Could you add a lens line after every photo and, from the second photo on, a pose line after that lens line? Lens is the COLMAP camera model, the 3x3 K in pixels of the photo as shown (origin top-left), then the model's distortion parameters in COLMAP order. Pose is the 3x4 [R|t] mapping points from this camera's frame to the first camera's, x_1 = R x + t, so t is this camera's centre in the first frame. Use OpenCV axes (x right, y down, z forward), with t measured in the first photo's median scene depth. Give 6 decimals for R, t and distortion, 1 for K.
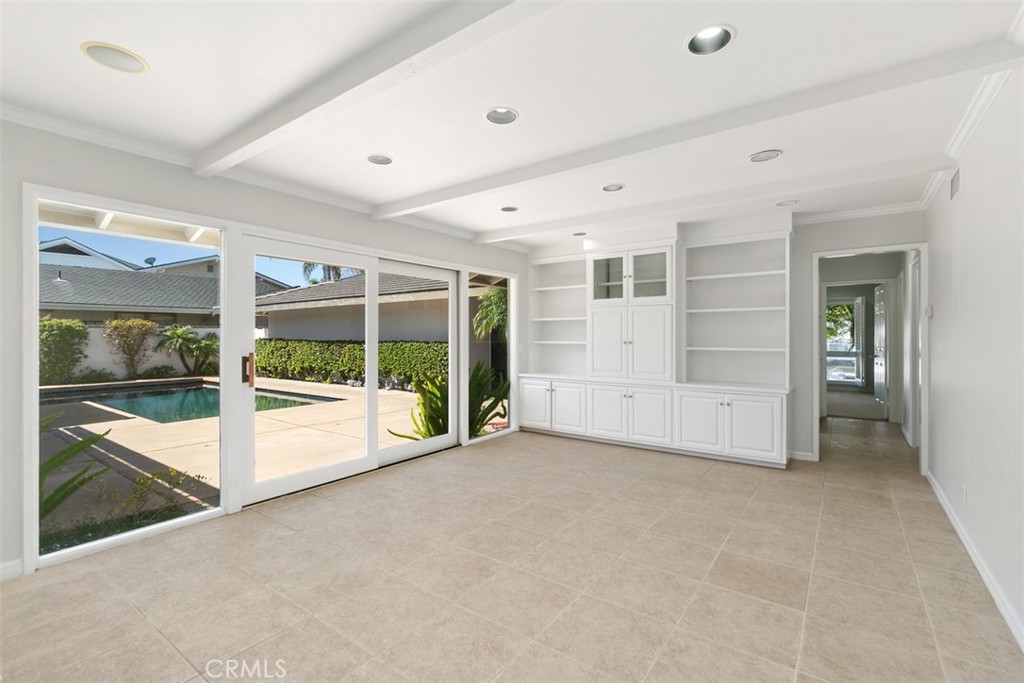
lens RADIAL K [[458.6, 0, 512.0], [0, 458.6, 341.5], [0, 0, 1]] dist [-0.003512, 0.000014]
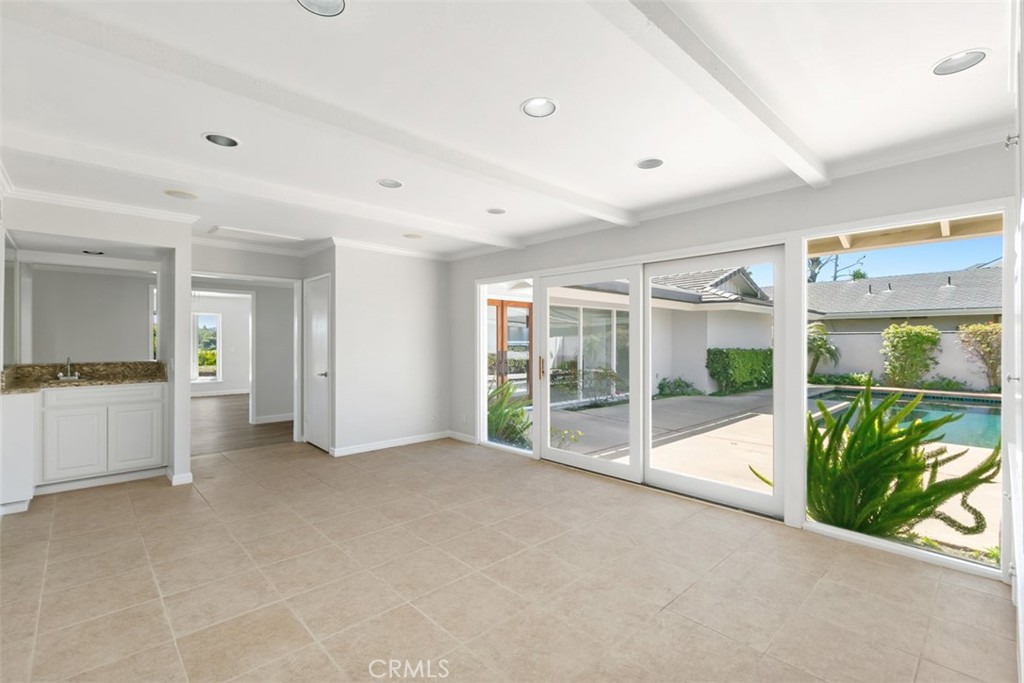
lens RADIAL K [[465.5, 0, 512.0], [0, 465.5, 341.5], [0, 0, 1]] dist [0.000083, 0.000072]
pose [[-0.187896, 0.003063, -0.982184, 0.870491], [-0.012907, 0.999901, 0.005588, -0.028469], [0.982104, 0.013727, -0.187838, 1.110367]]
